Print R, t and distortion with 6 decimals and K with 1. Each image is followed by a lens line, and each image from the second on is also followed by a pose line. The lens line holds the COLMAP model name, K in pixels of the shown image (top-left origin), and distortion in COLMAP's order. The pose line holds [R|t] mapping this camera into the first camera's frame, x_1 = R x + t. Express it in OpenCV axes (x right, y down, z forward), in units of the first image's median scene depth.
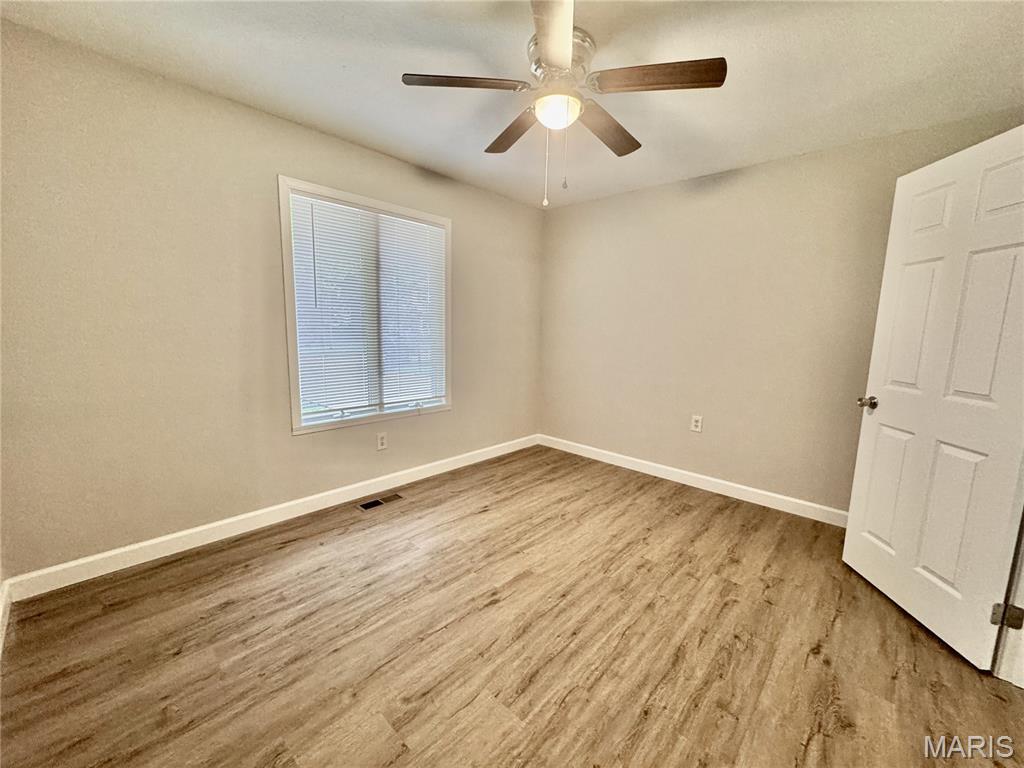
lens RADIAL K [[408.7, 0, 511.6], [0, 408.7, 387.6], [0, 0, 1]] dist [-0.002443, 0.000256]
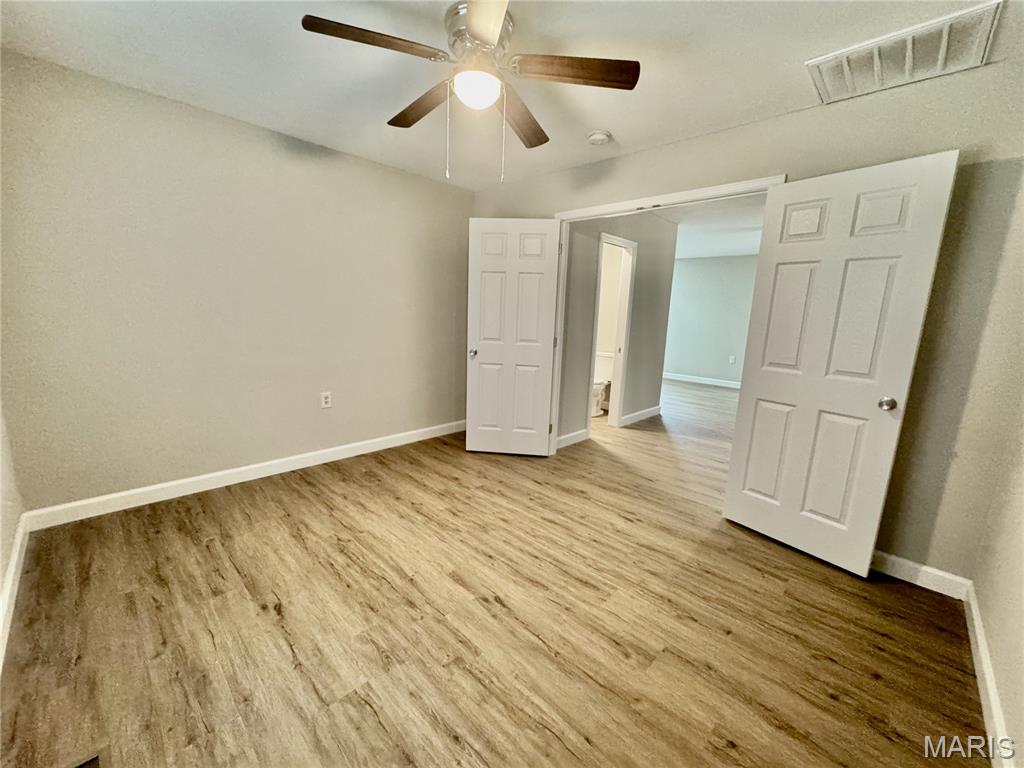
lens RADIAL K [[408.7, 0, 513.6], [0, 408.7, 388.9], [0, 0, 1]] dist [-0.002443, 0.000256]
pose [[0.014732, -0.212008, 0.977157, -0.717201], [0.113306, 0.971322, 0.209034, -0.133719], [-0.993451, 0.107639, 0.038331, 0.703630]]
